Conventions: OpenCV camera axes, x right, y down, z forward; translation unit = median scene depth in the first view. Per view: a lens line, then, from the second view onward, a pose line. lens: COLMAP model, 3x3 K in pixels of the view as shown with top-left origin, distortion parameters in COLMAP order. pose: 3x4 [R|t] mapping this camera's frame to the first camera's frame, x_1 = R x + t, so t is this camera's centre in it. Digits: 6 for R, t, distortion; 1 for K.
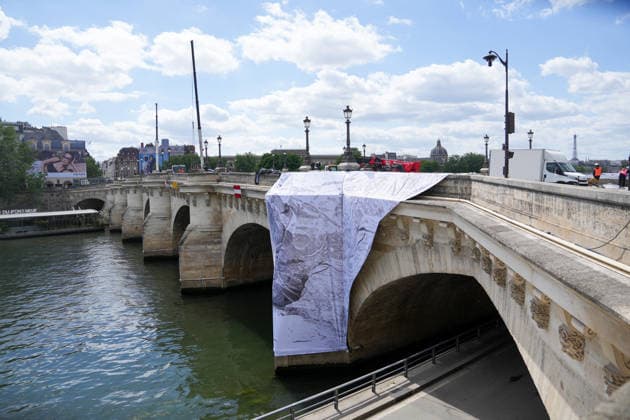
lens RADIAL K [[440.1, 0, 319.8], [0, 440.1, 208.5], [0, 0, 1]] dist [-0.117847, 0.110977]
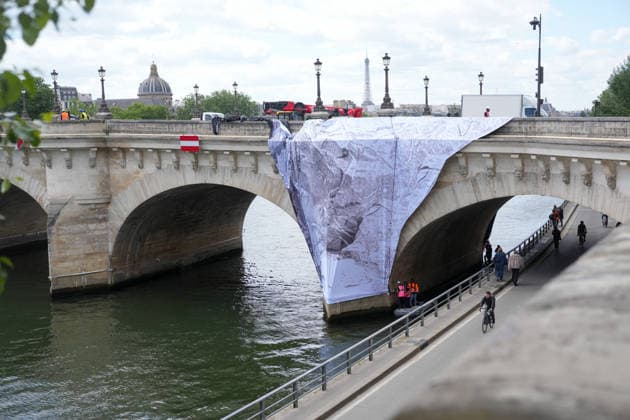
lens RADIAL K [[894.7, 0, 315.0], [0, 894.7, 210.0], [0, 0, 1]] dist [0.207096, 0.018172]
pose [[0.889349, -0.043201, 0.455184, -1.070339], [0.039777, 0.999062, 0.017102, 0.092517], [-0.455496, 0.002896, 0.890233, -0.817998]]
